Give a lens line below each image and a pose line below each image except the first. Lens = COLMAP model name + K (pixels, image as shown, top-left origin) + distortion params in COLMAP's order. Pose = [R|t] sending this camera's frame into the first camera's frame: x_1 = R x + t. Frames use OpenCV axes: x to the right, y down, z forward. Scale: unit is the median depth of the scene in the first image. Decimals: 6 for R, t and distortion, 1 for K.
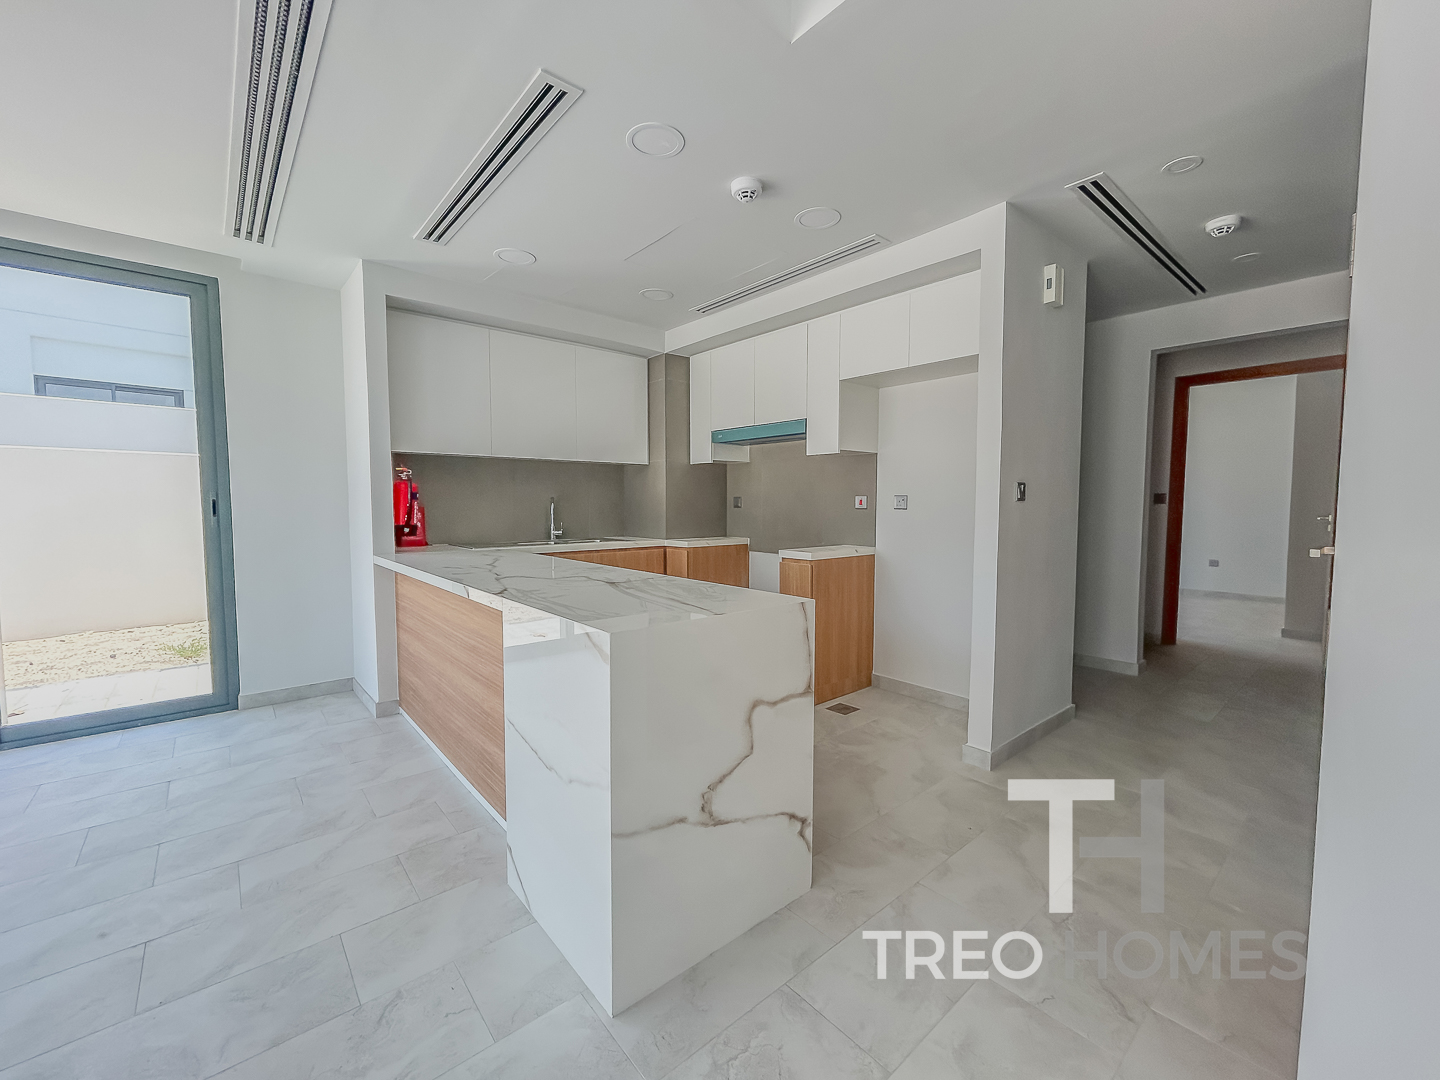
lens RADIAL K [[592.2, 0, 722.6], [0, 592.2, 539.8], [0, 0, 1]] dist [0.002645, 0.002443]
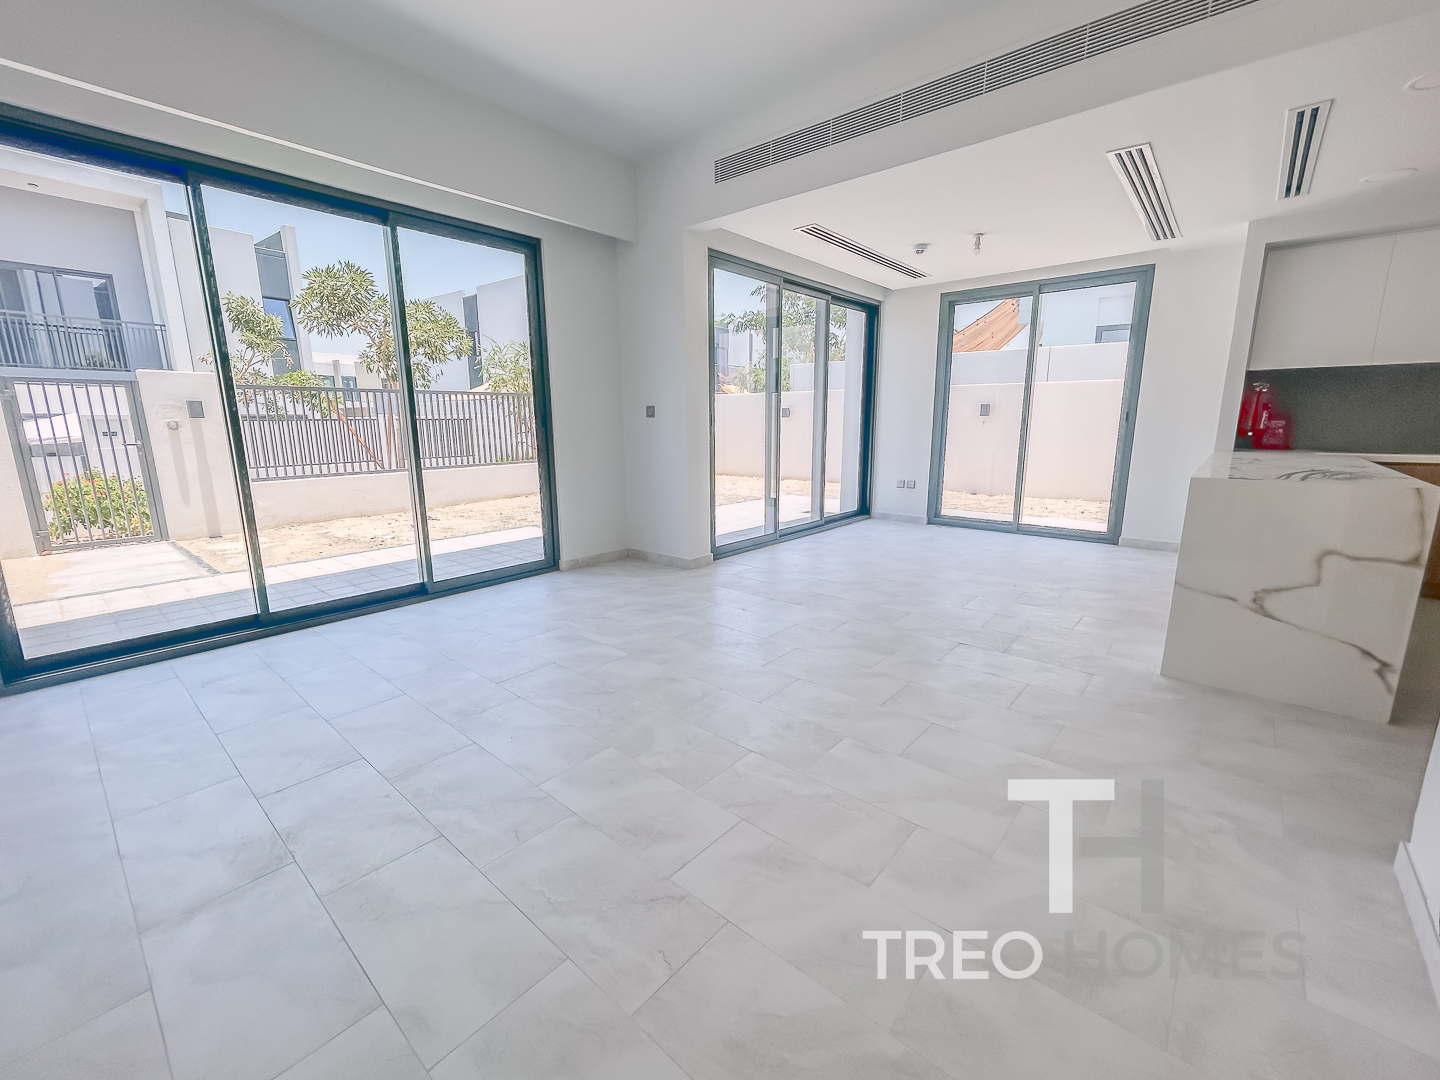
lens RADIAL K [[592.2, 0, 728.5], [0, 592.2, 537.0], [0, 0, 1]] dist [0.002645, 0.002443]
pose [[0.160782, 0.191311, -0.968271, 0.537009], [-0.057493, 0.981184, 0.184316, 0.029304], [0.985314, 0.026034, 0.168756, -0.289573]]
